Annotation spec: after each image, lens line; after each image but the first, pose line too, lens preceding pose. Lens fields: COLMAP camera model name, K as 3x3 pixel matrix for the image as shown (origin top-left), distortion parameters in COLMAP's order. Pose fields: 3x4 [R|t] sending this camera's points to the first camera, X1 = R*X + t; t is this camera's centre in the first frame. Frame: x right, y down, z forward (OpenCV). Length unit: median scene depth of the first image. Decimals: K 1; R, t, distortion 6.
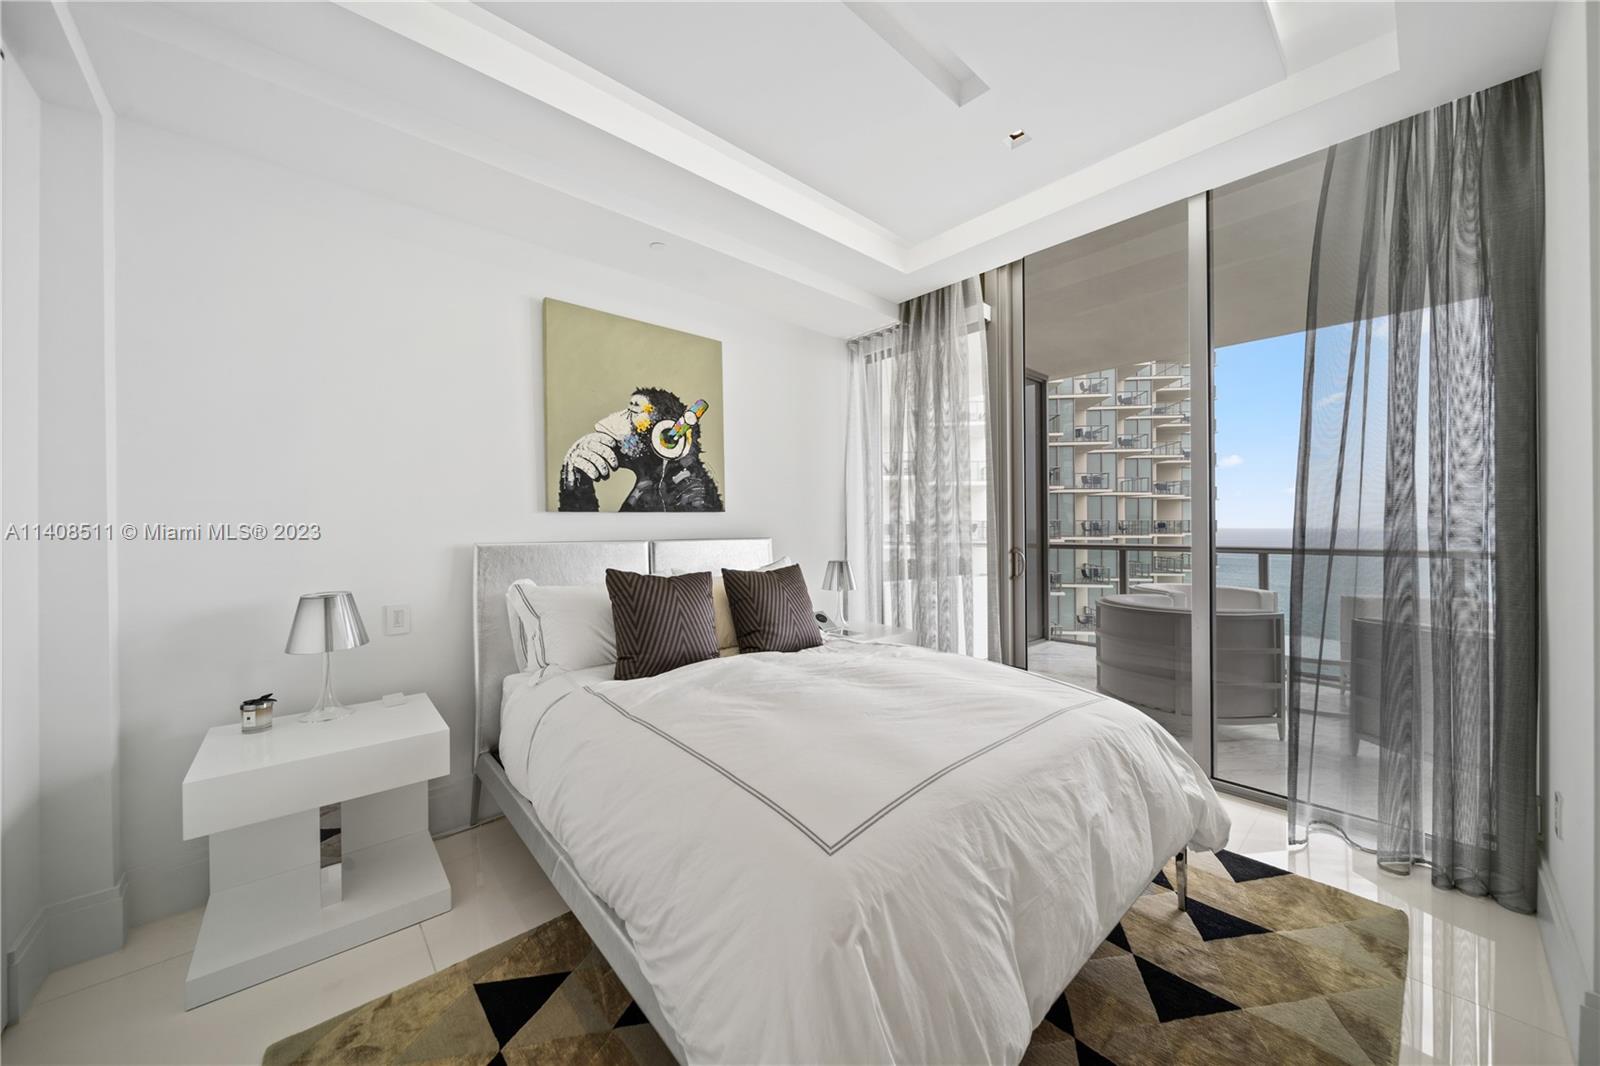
lens RADIAL K [[563.8, 0, 794.4], [0, 563.8, 530.3], [0, 0, 1]] dist [0.000349, -0.000001]
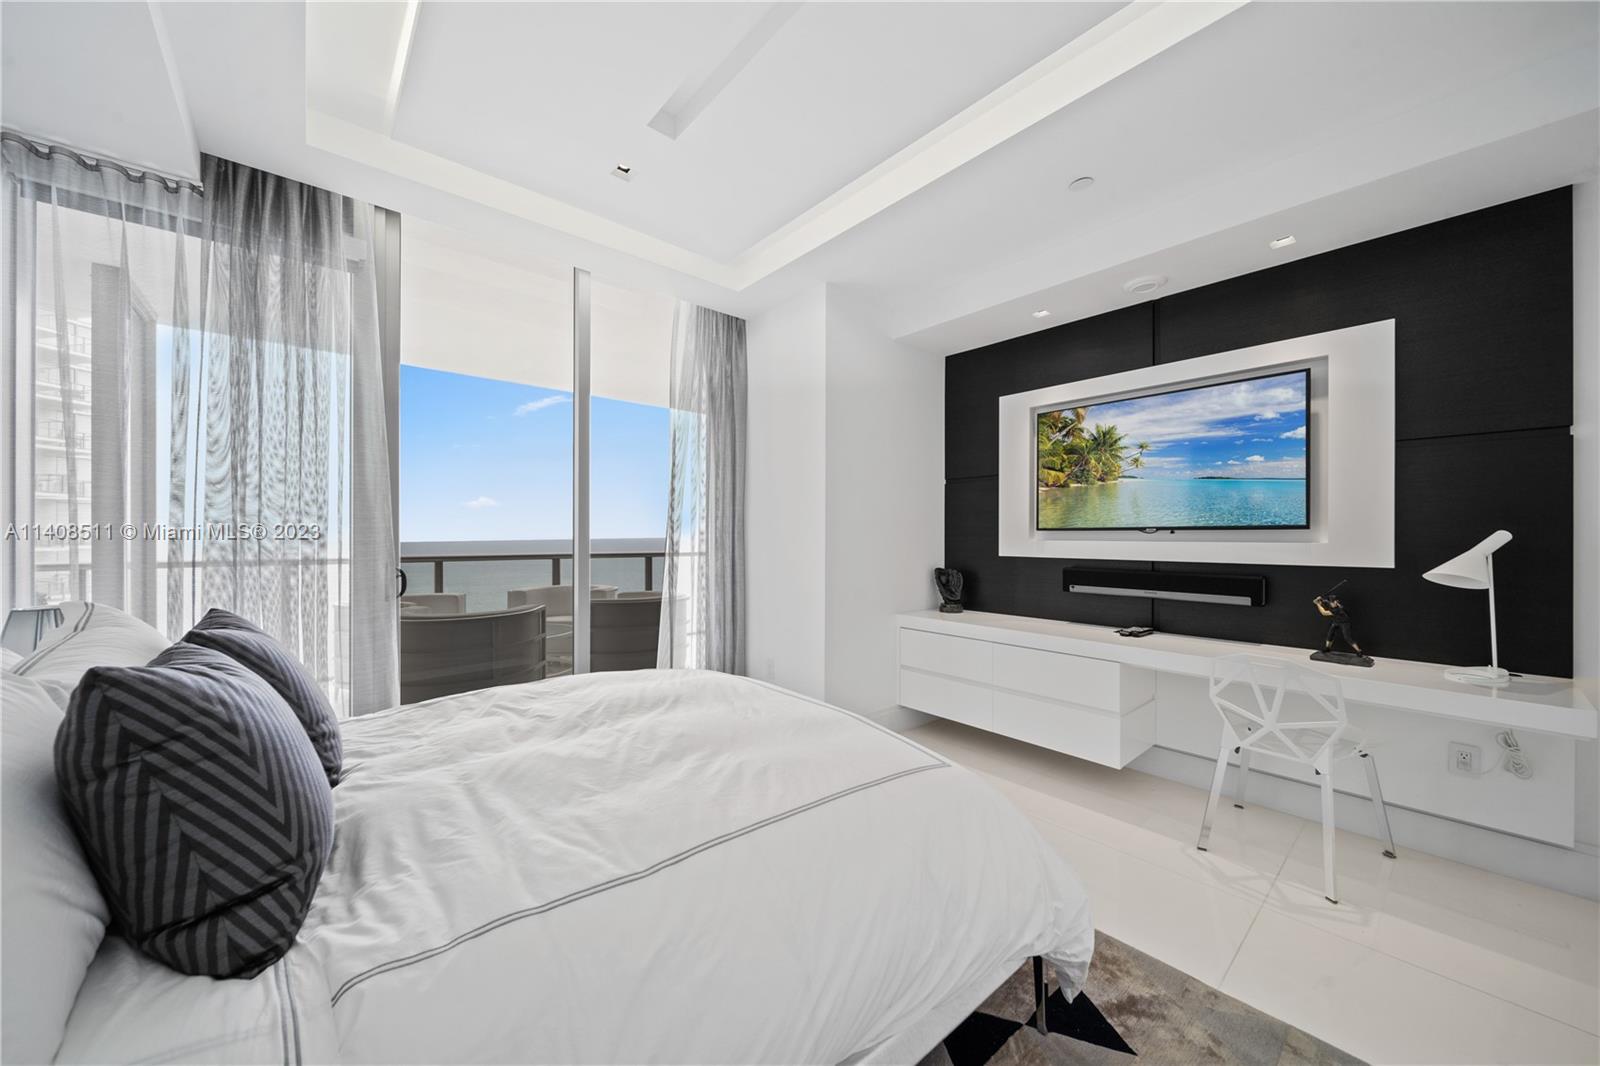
lens RADIAL K [[576.3, 0, 795.5], [0, 576.3, 537.0], [0, 0, 1]] dist [-0.001313, -0.000193]
pose [[0.022619, 0.002802, 0.999740, -0.459954], [0.004235, 0.999987, -0.002899, -0.001508], [-0.999735, 0.004299, 0.022607, 0.442276]]
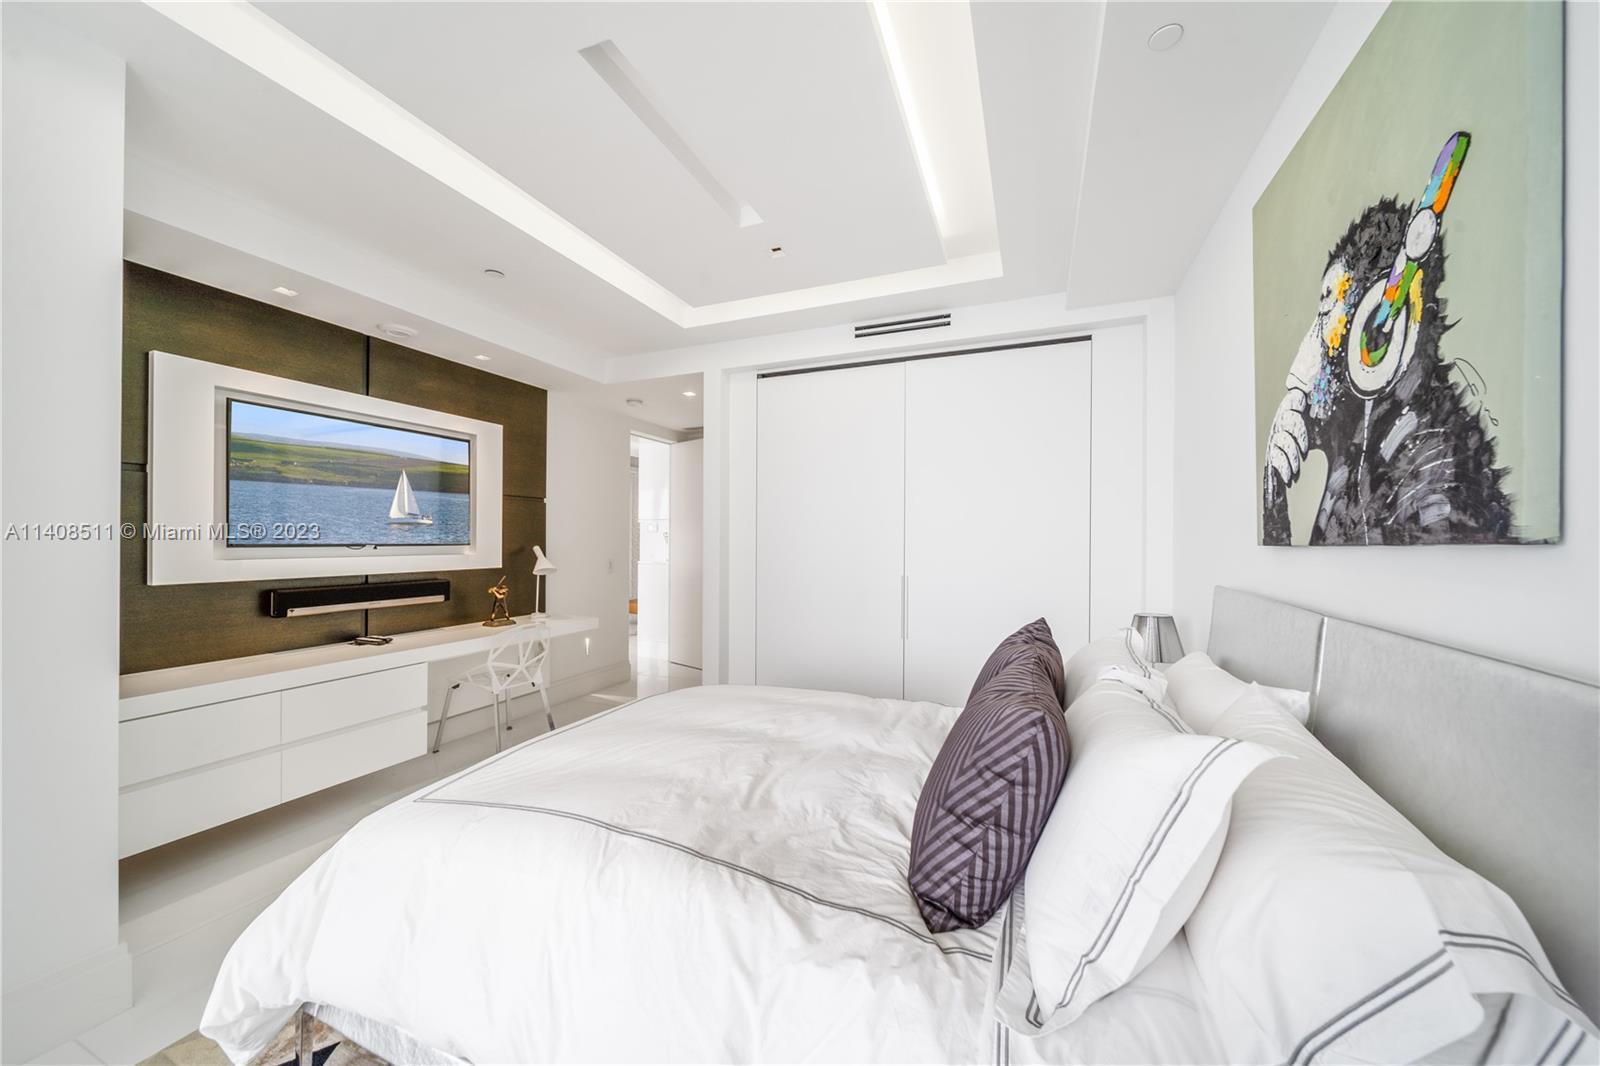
lens RADIAL K [[576.3, 0, 795.5], [0, 576.3, 537.0], [0, 0, 1]] dist [-0.001313, -0.000193]
pose [[-0.902767, 0.000422, -0.430130, 0.252376], [-0.002362, 0.999980, 0.005939, -0.038326], [0.430123, 0.006377, -0.902748, 1.145182]]
